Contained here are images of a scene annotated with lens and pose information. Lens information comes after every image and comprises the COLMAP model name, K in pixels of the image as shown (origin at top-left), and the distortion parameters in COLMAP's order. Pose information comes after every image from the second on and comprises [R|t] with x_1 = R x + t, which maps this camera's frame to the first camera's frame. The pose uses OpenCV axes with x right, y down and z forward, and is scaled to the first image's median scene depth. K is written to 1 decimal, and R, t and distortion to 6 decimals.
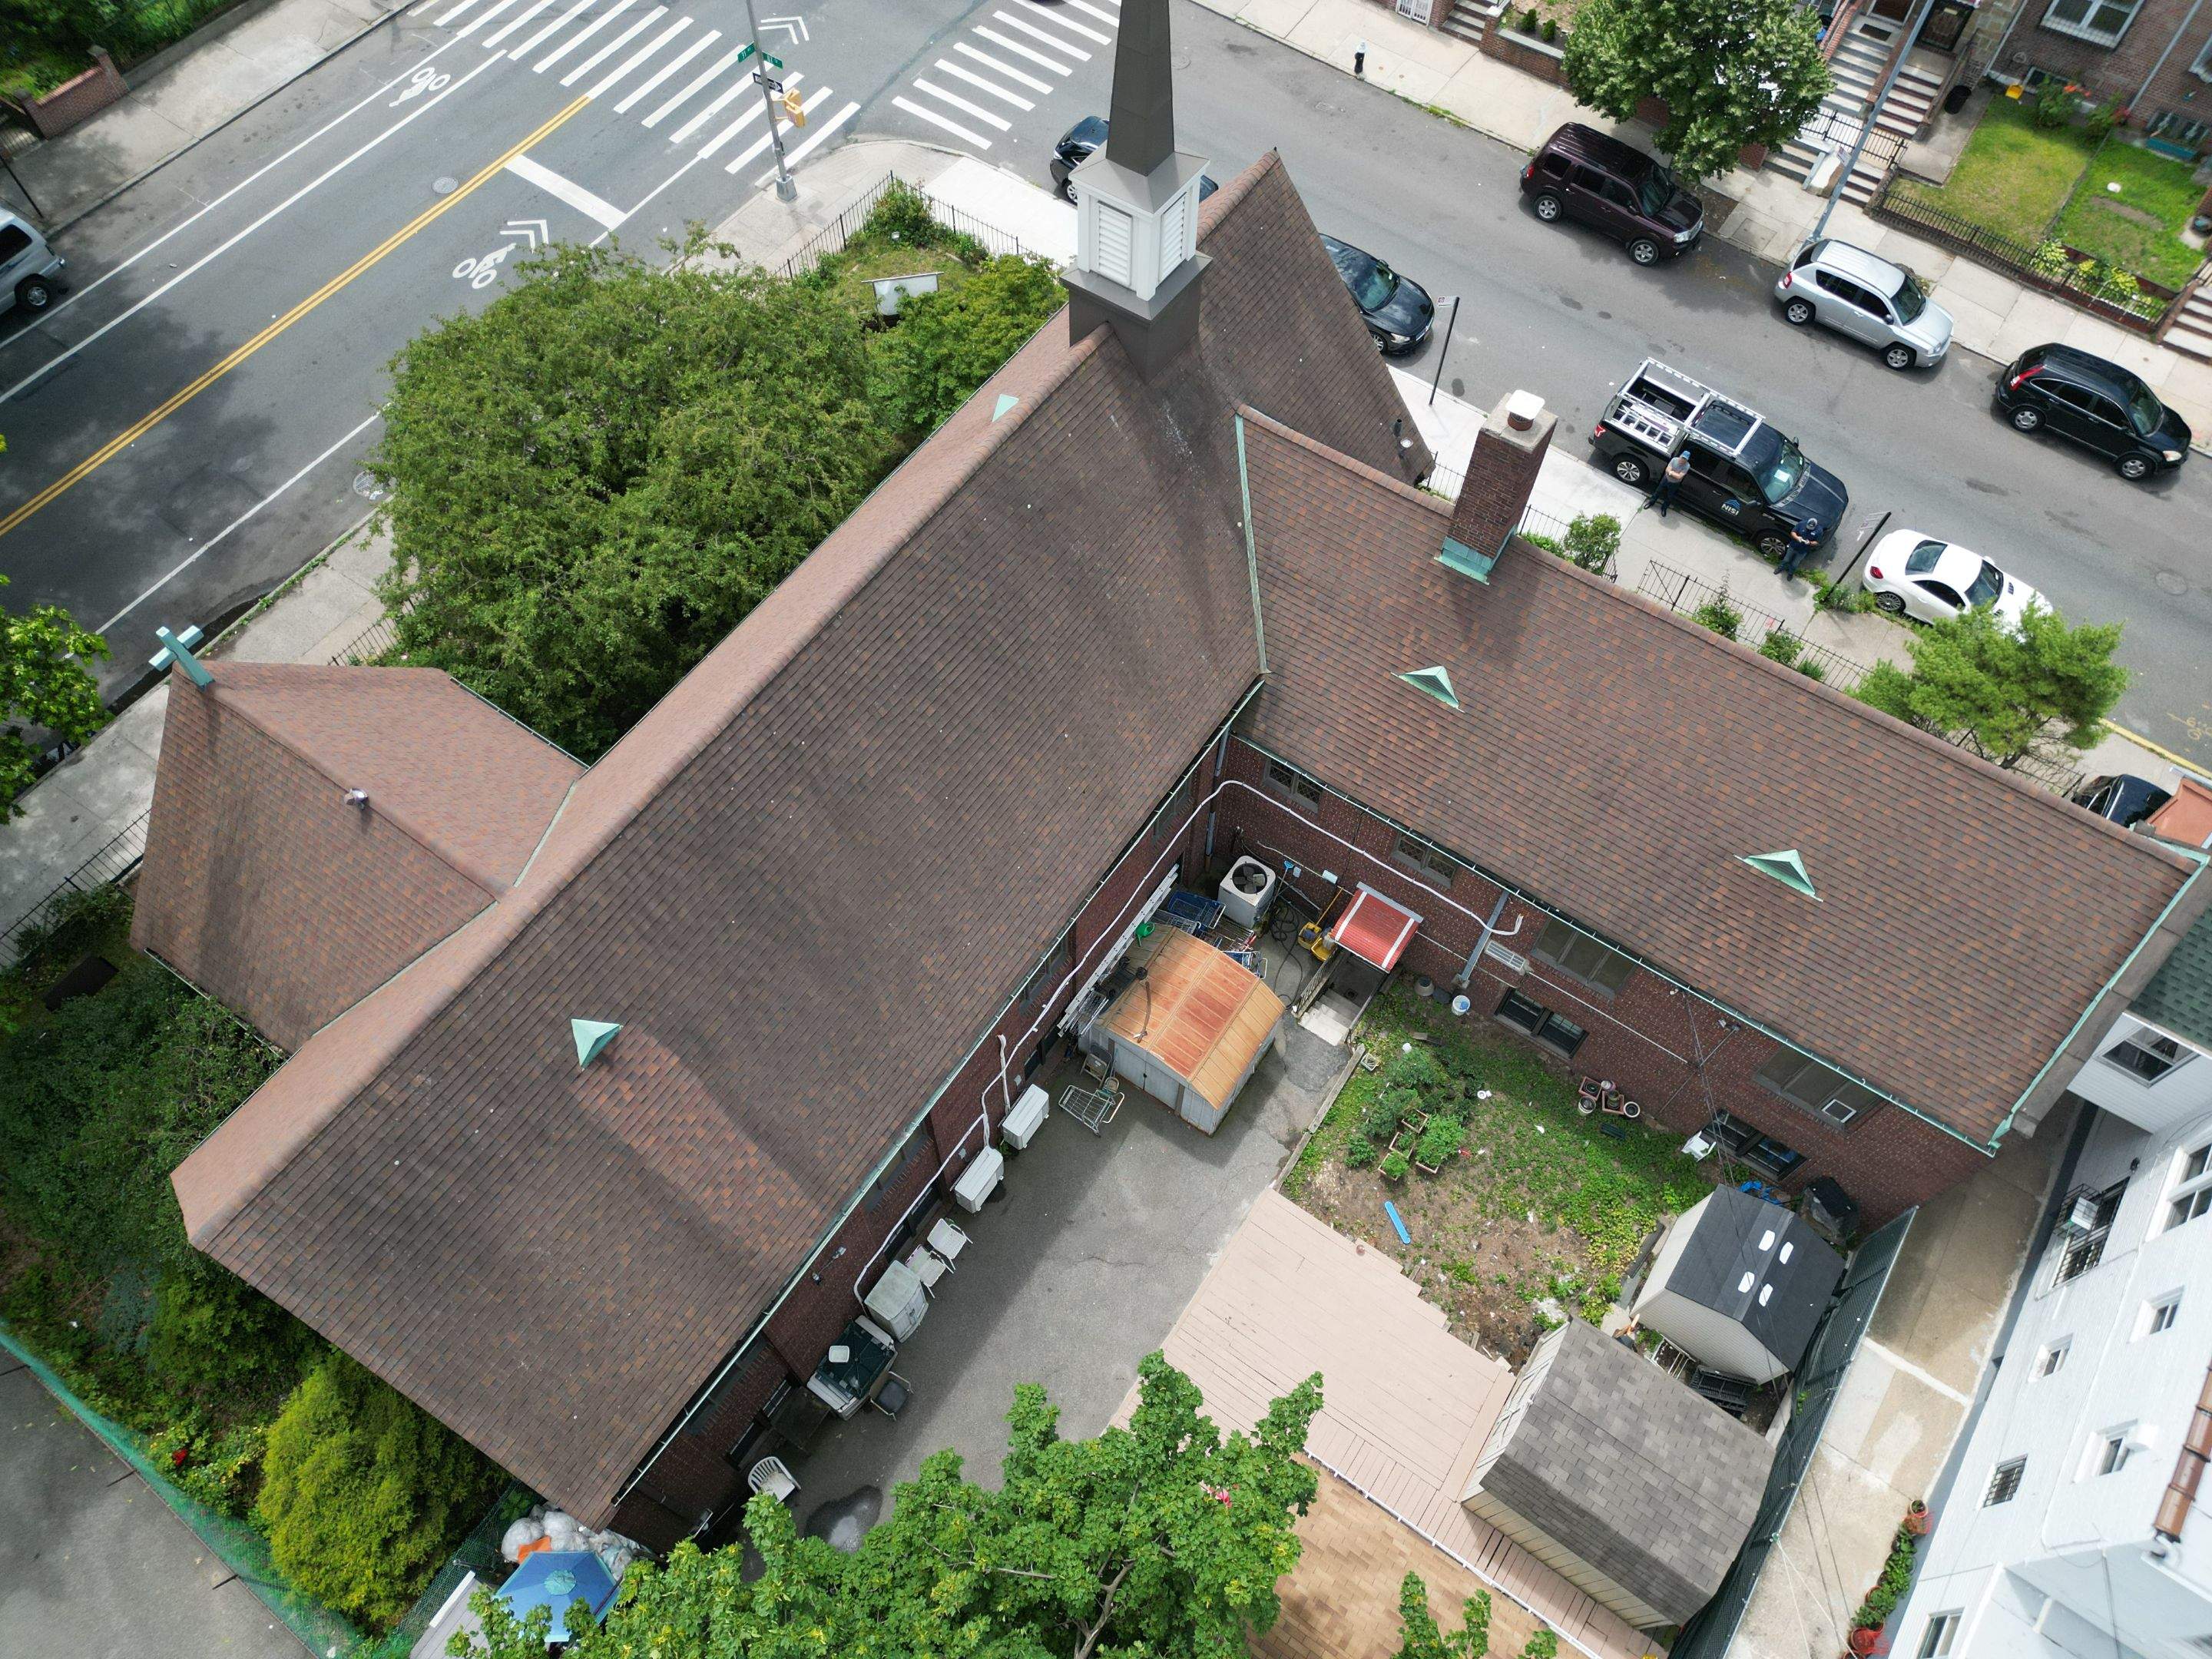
lens RADIAL K [[1542.3, 0, 1113.6], [0, 1542.3, 832.5], [0, 0, 1]] dist [0.074361, -0.053996]
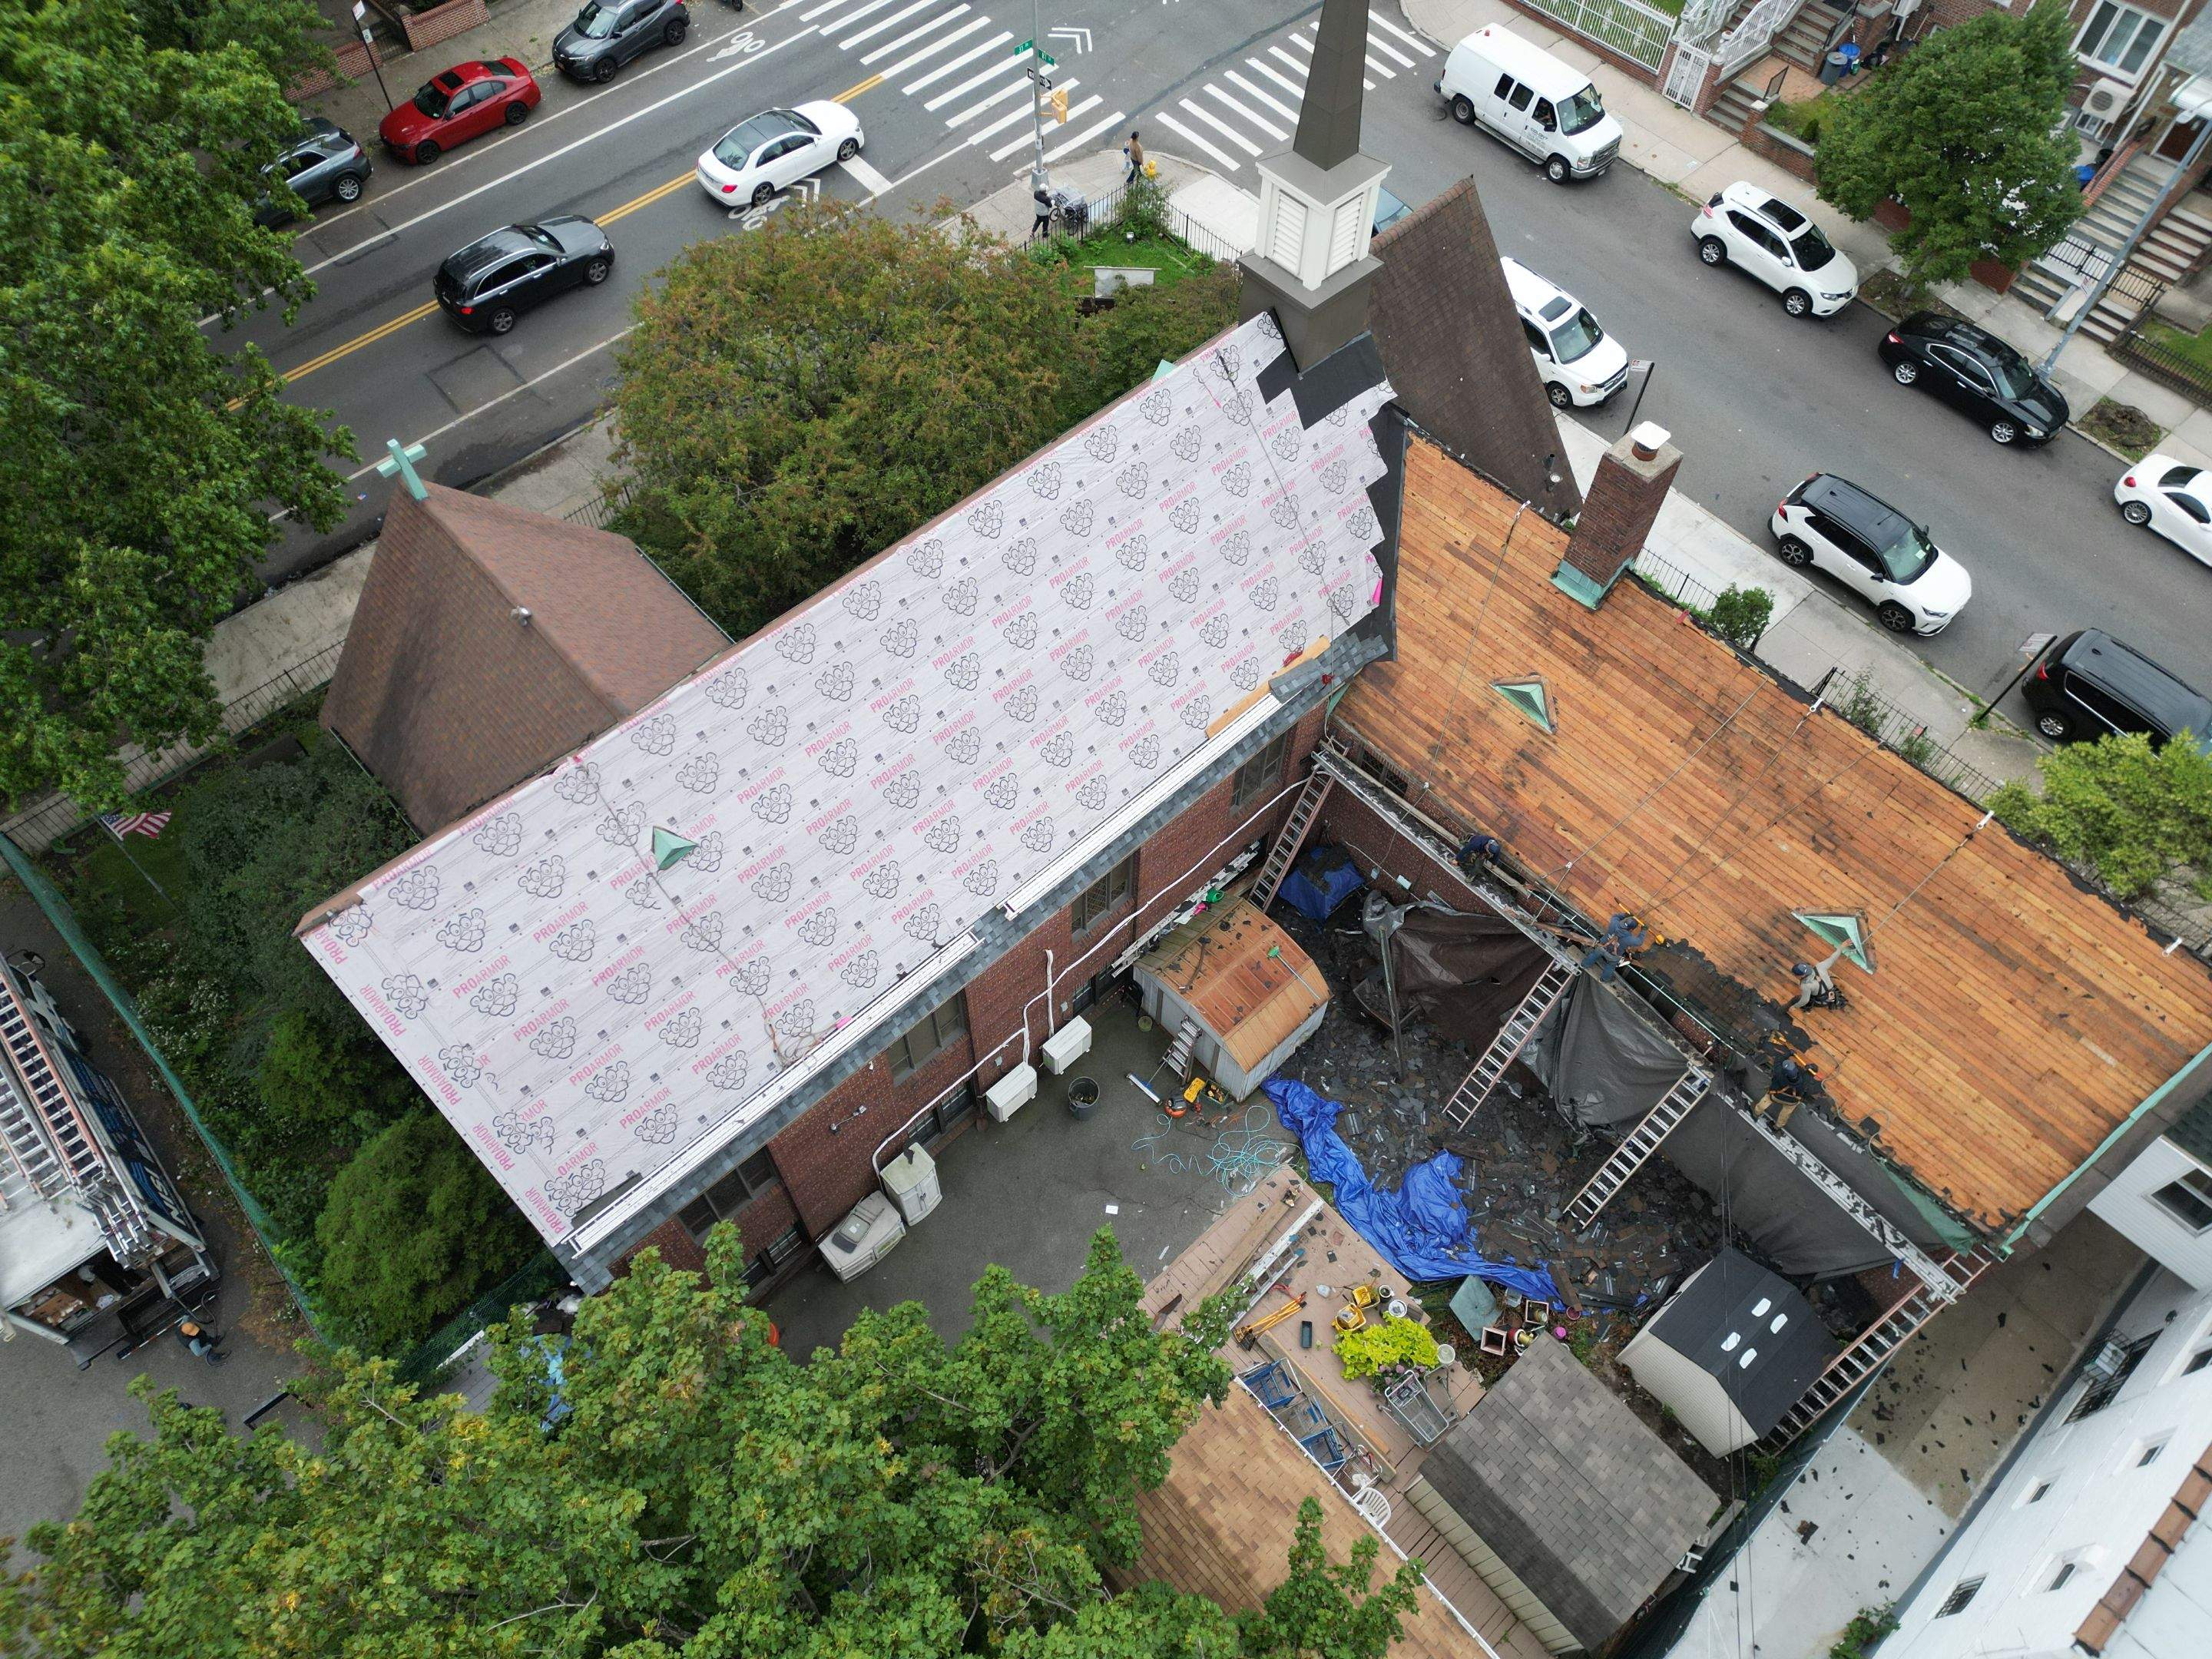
lens RADIAL K [[1542.3, 0, 1113.6], [0, 1542.3, 832.5], [0, 0, 1]] dist [0.074361, -0.053996]
pose [[0.975379, 0.184916, -0.120177, 0.069378], [-0.189188, 0.981621, -0.025066, 0.058731], [0.113334, 0.047185, 0.992436, -0.041011]]
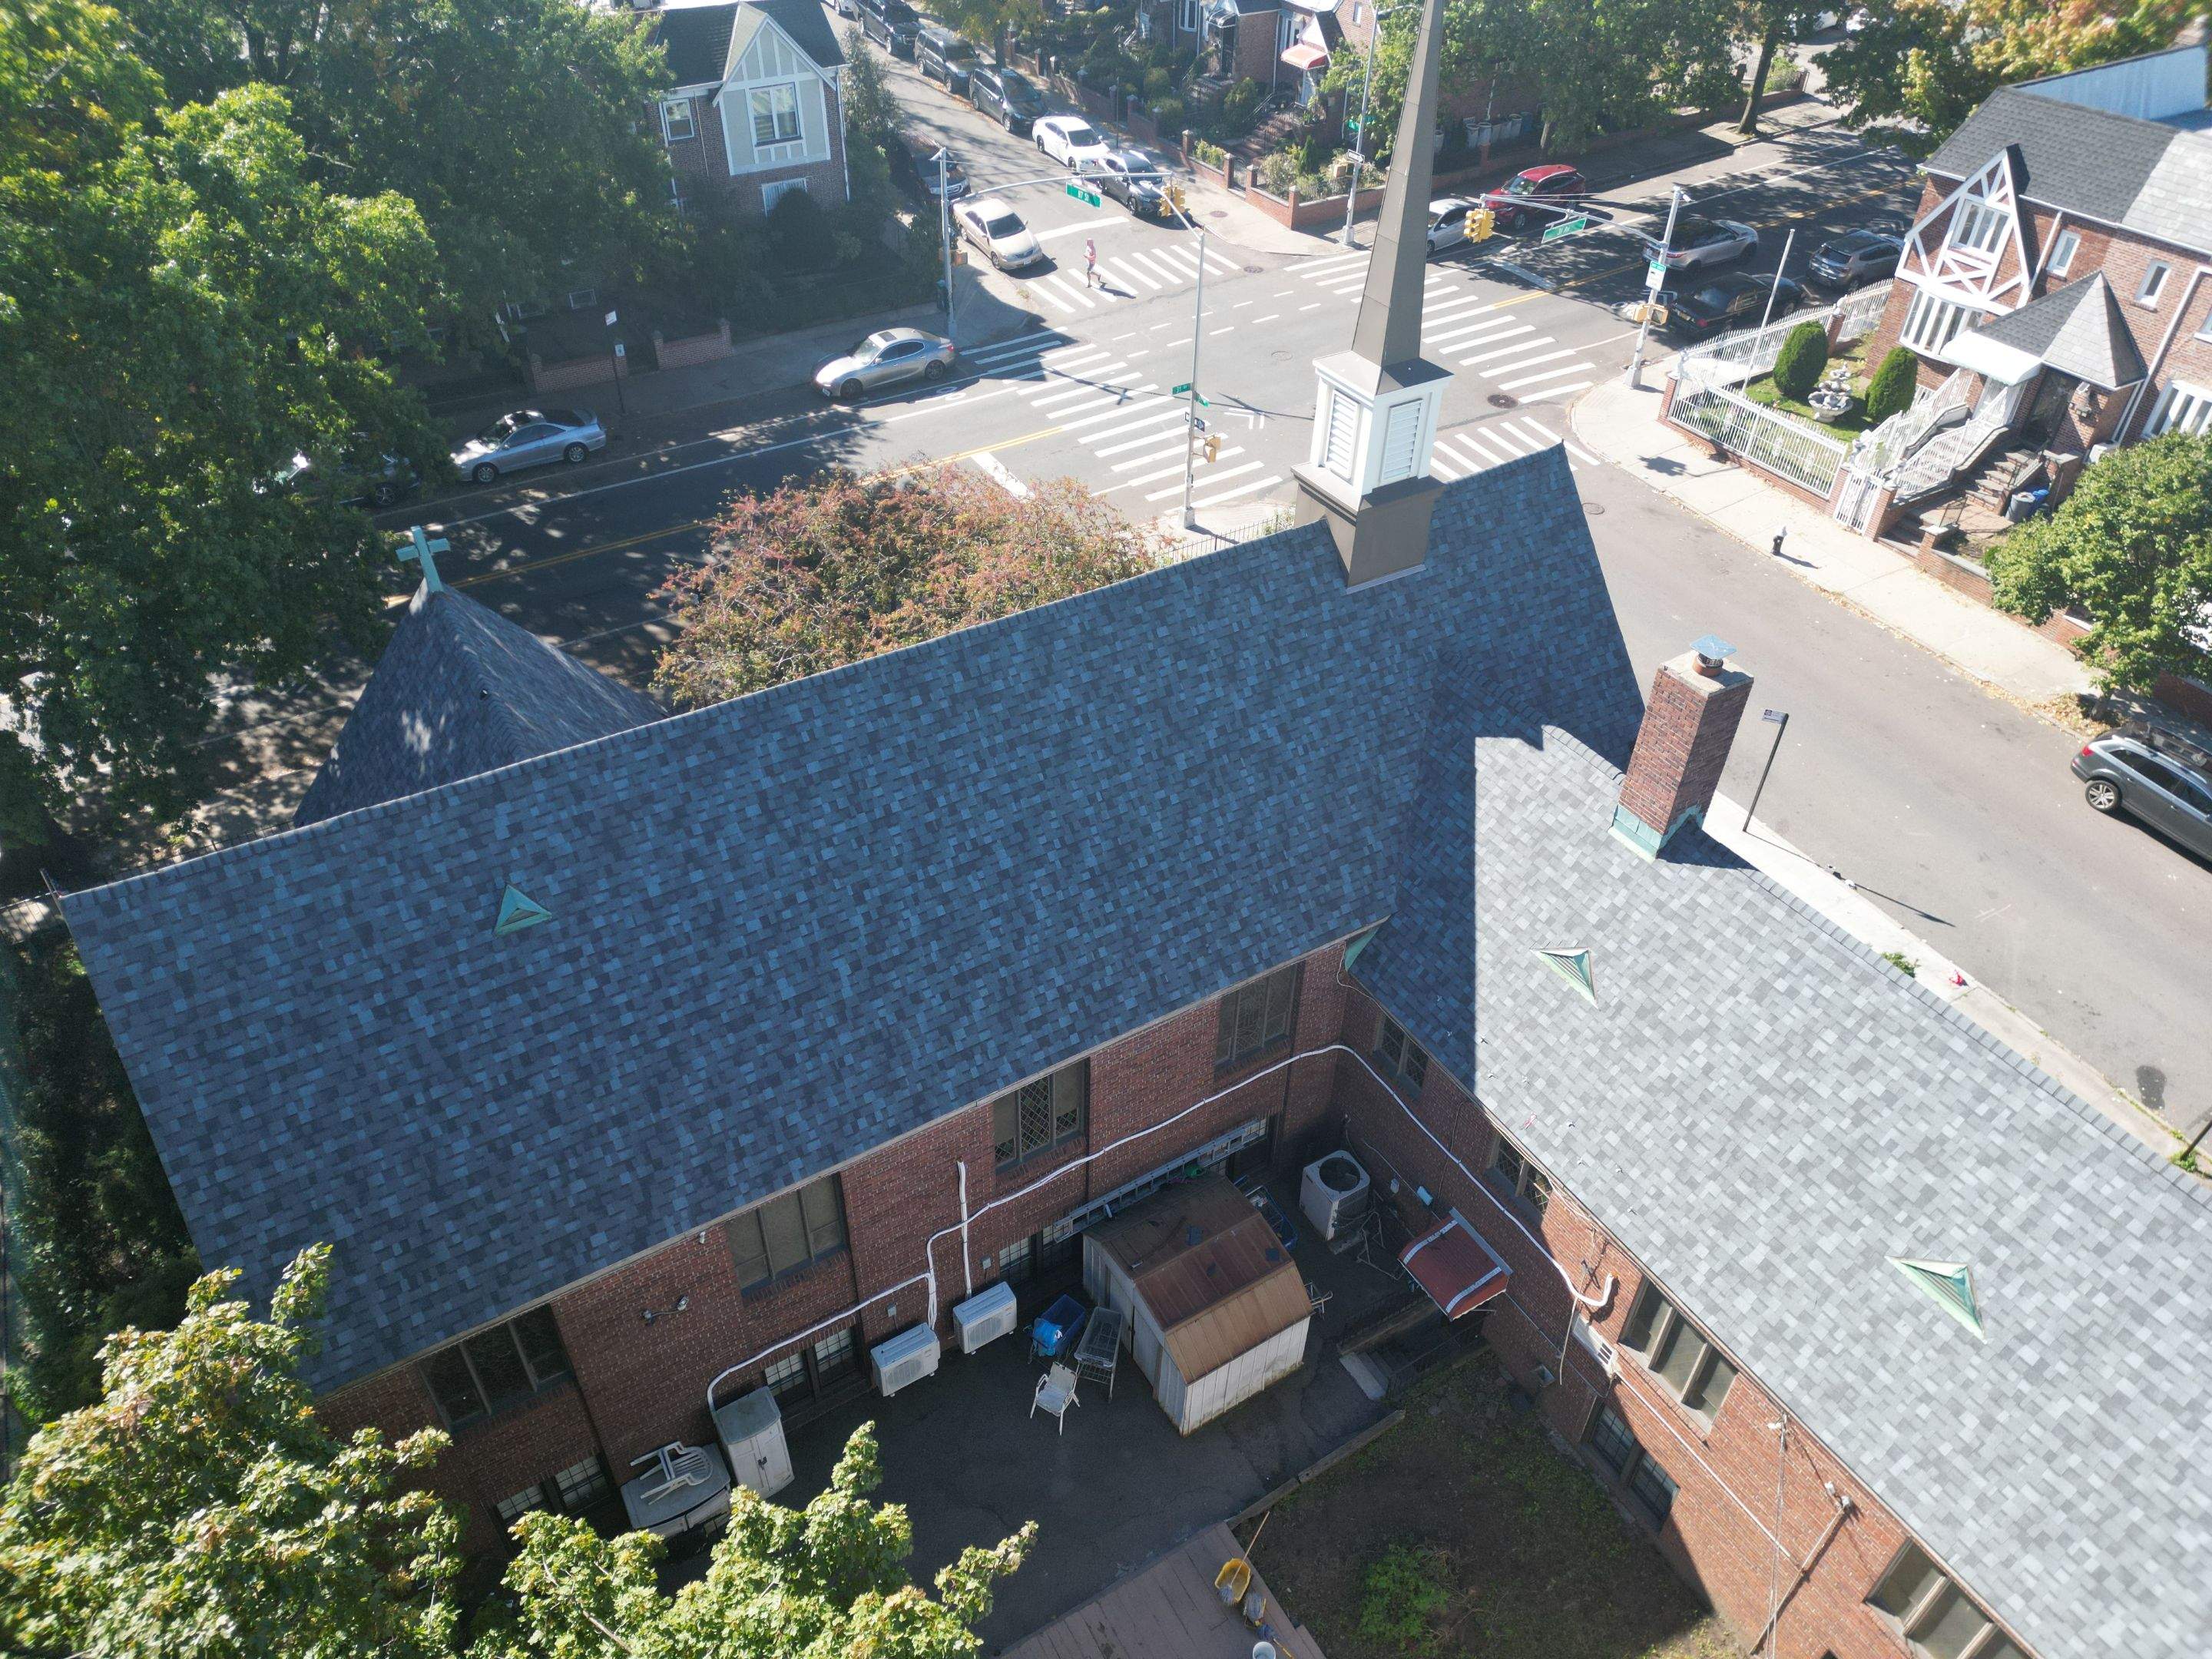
lens RADIAL K [[1542.3, 0, 1113.6], [0, 1542.3, 832.5], [0, 0, 1]] dist [0.074361, -0.053996]
pose [[0.913178, 0.268197, -0.306881, 0.192654], [-0.354664, 0.893900, -0.274146, 0.145199], [0.200796, 0.359184, 0.911410, 0.113867]]
